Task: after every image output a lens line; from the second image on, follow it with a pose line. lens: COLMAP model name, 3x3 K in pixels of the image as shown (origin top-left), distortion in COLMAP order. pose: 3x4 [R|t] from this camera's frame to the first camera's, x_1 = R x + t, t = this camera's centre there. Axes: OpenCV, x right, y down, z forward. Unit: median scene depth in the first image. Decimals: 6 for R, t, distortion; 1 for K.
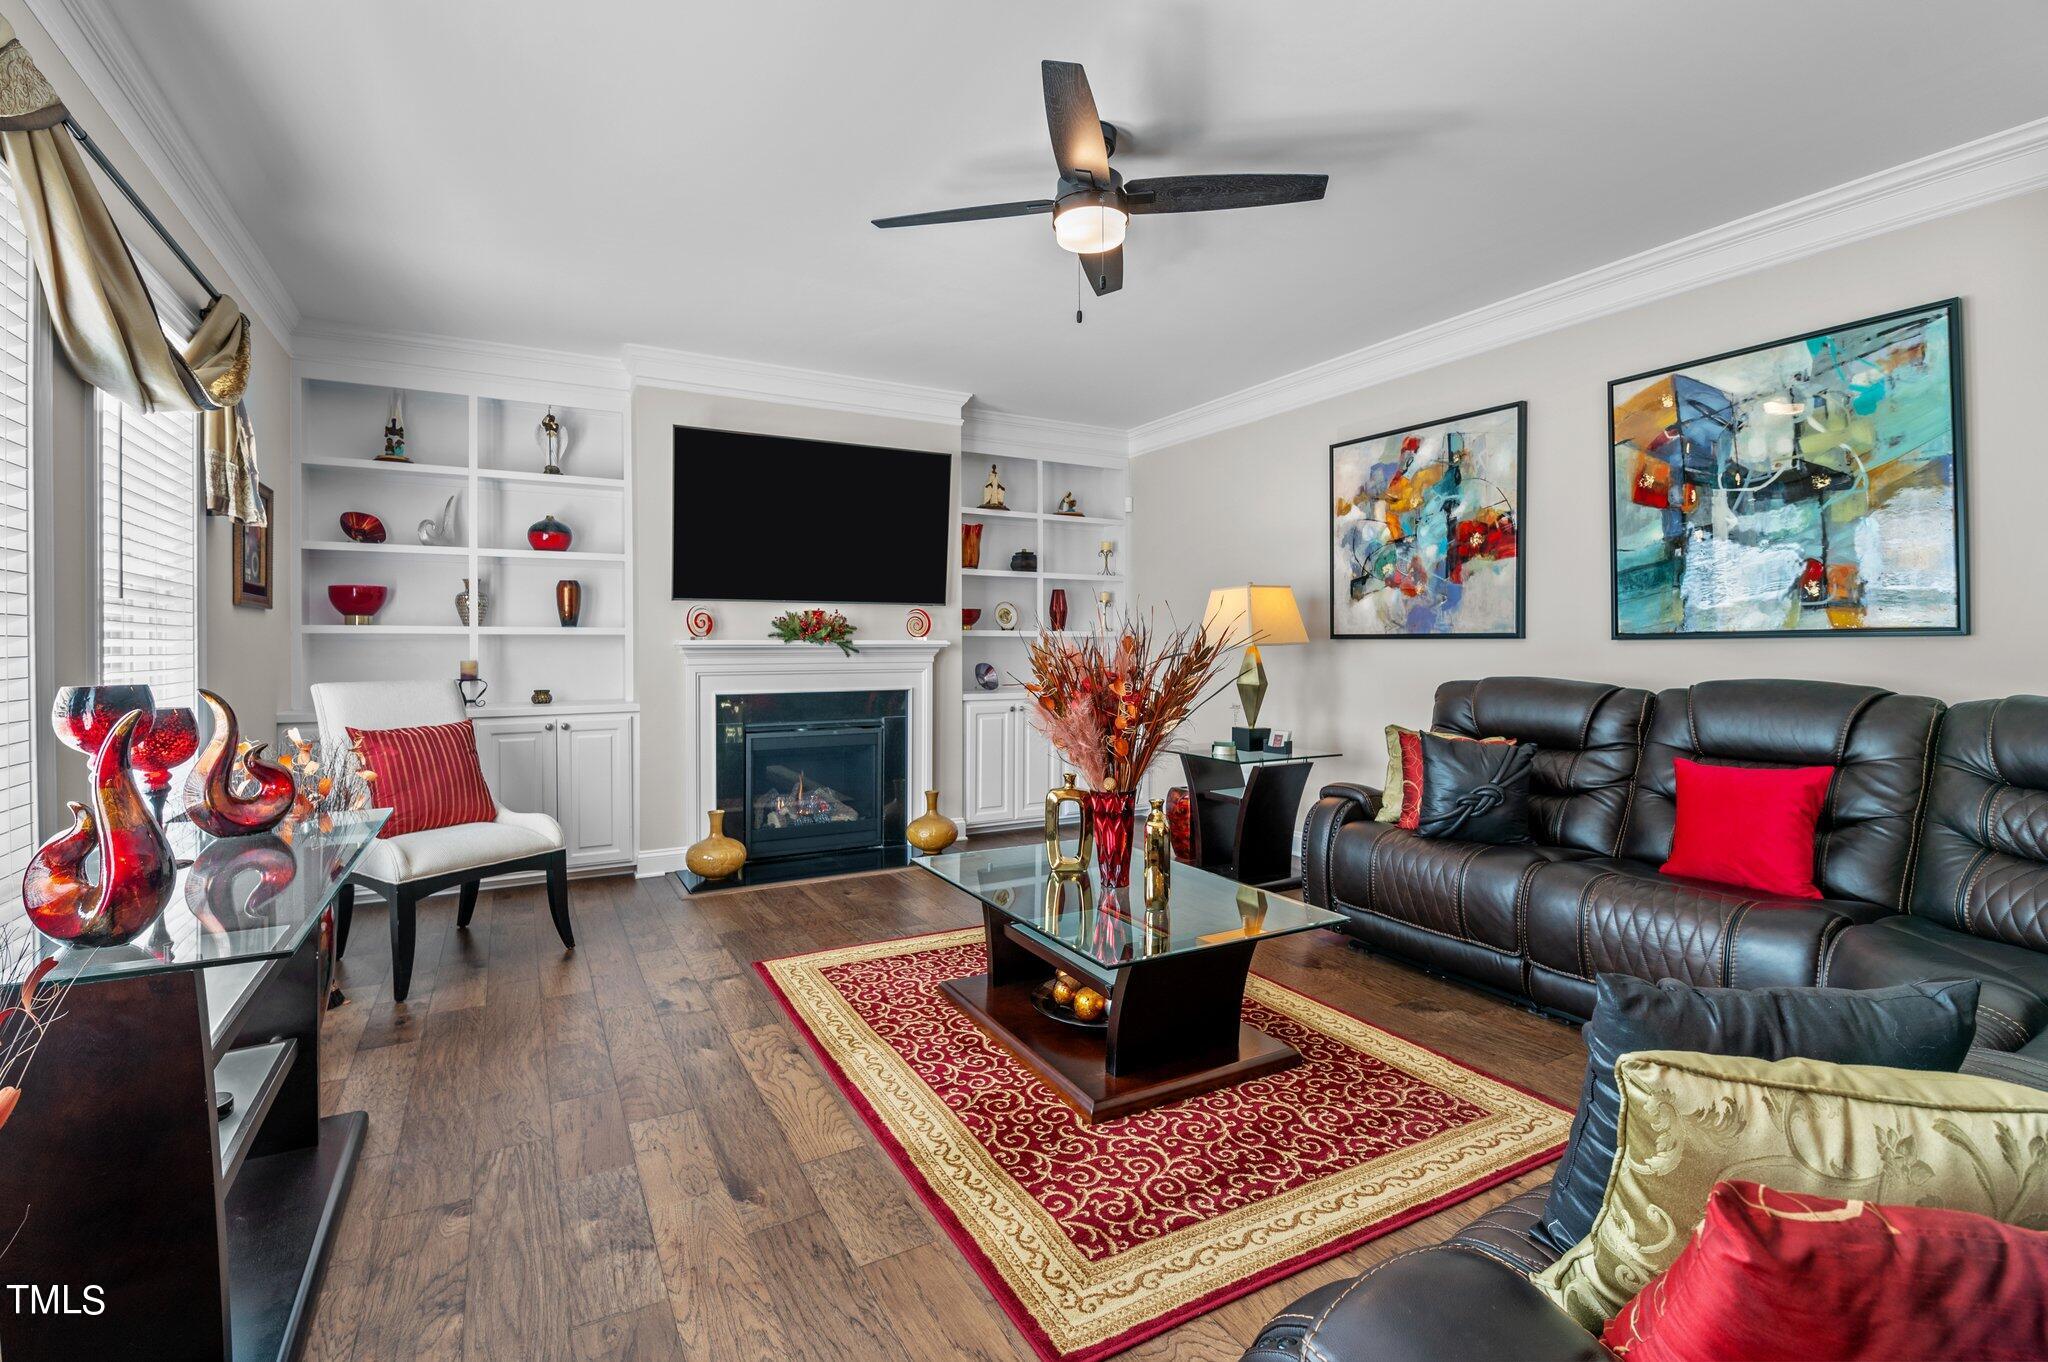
lens RADIAL K [[905.3, 0, 1044.5], [0, 905.3, 645.9], [0, 0, 1]] dist [-0.014947, -0.003271]
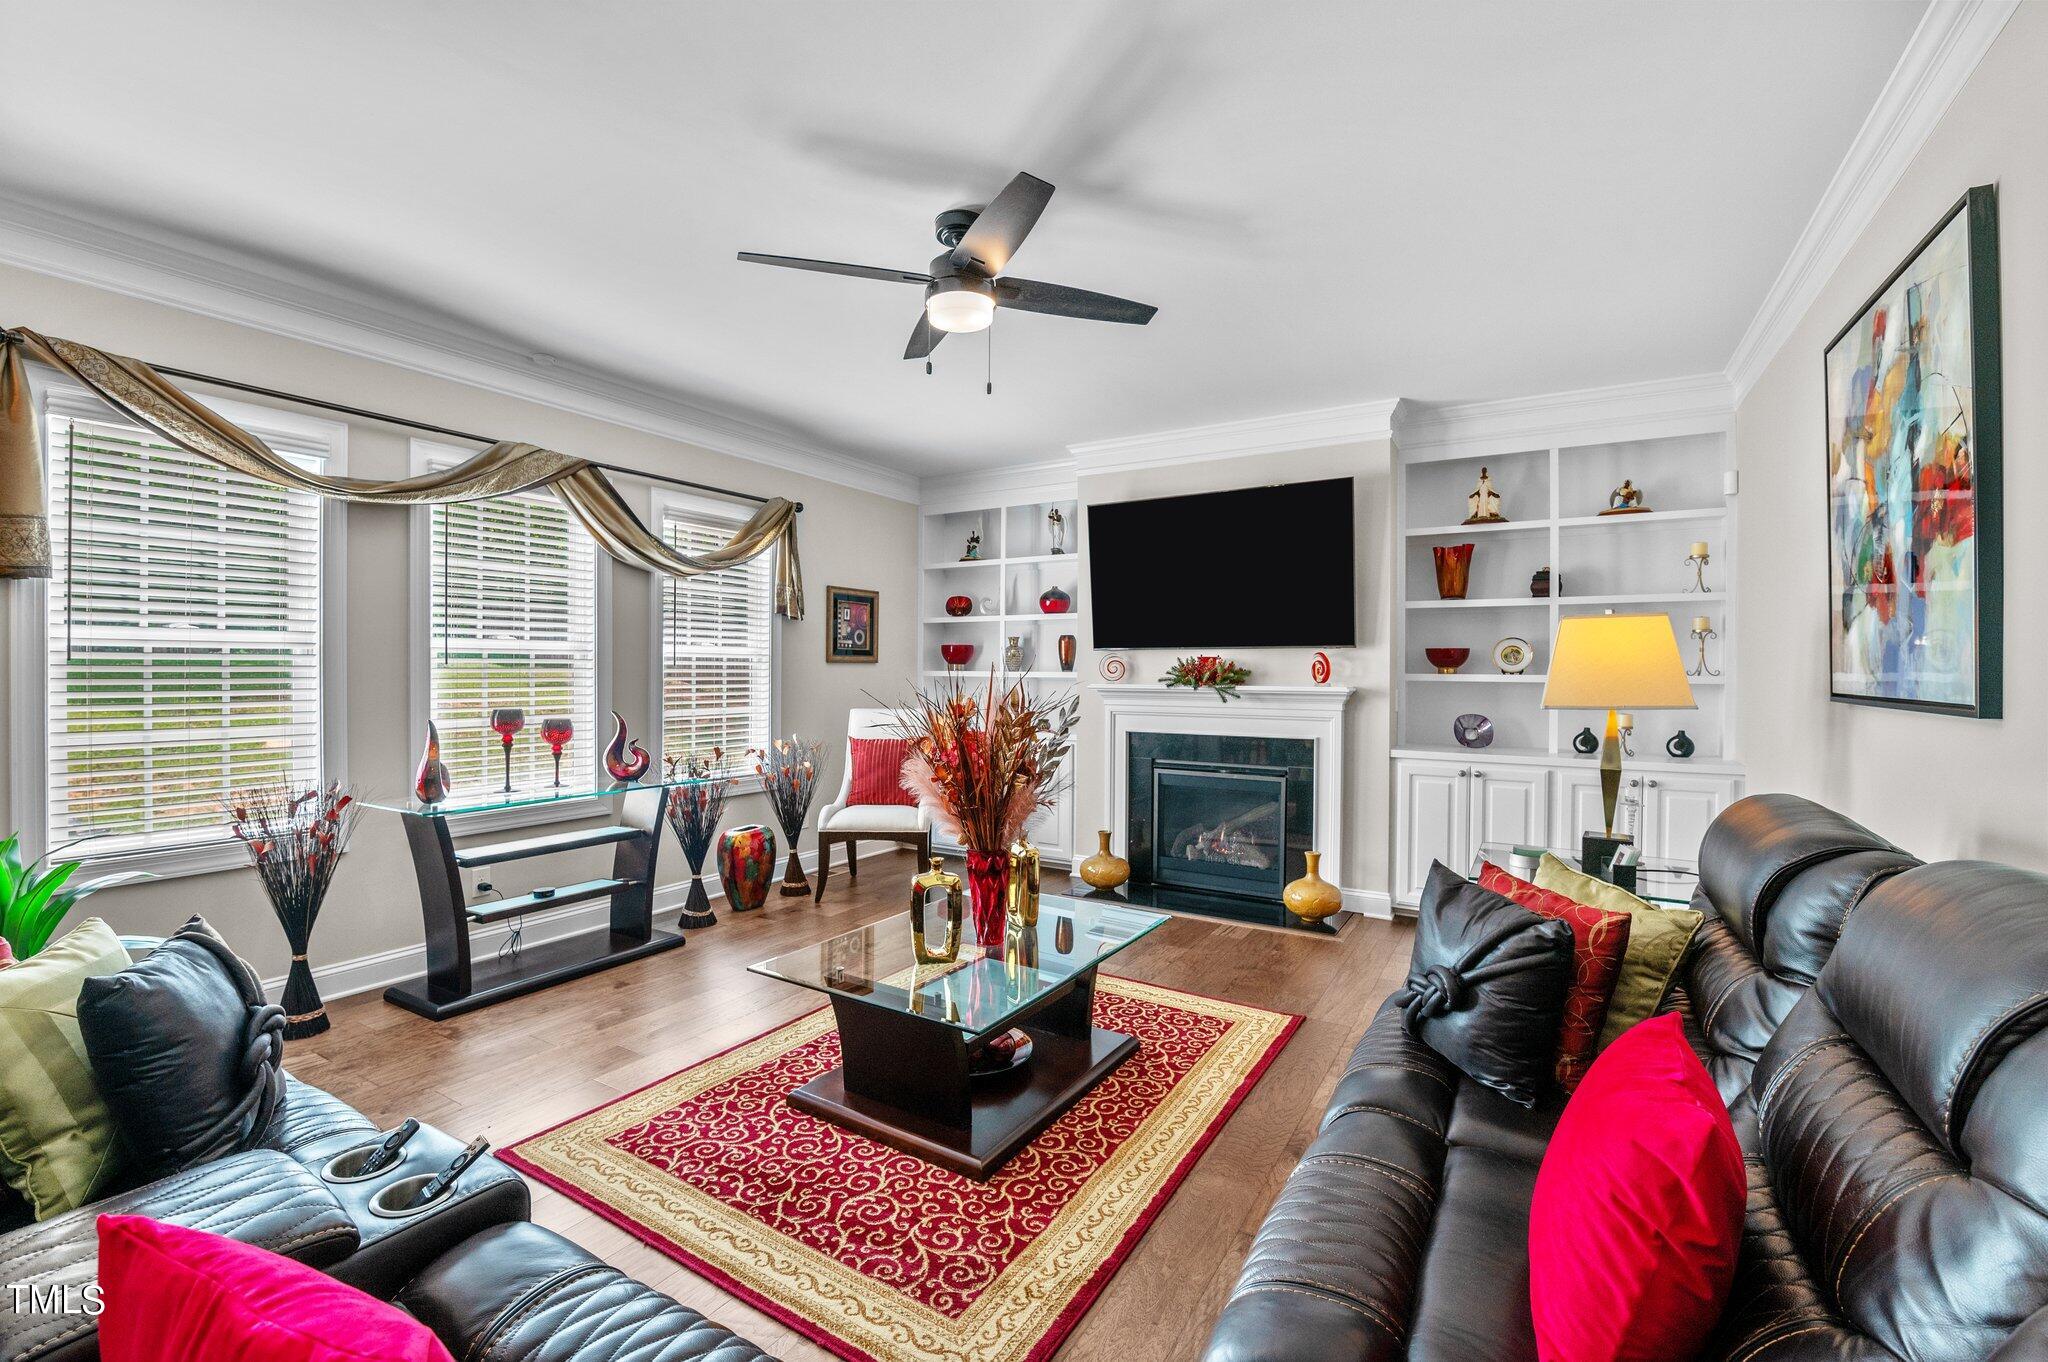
lens RADIAL K [[905.3, 0, 987.7], [0, 905.3, 655.2], [0, 0, 1]] dist [-0.014947, -0.003271]
pose [[0.467563, -0.010058, -0.883903, 0.582931], [-0.005767, 0.999879, -0.014429, -0.025817], [0.883941, 0.011844, 0.467448, 0.310363]]
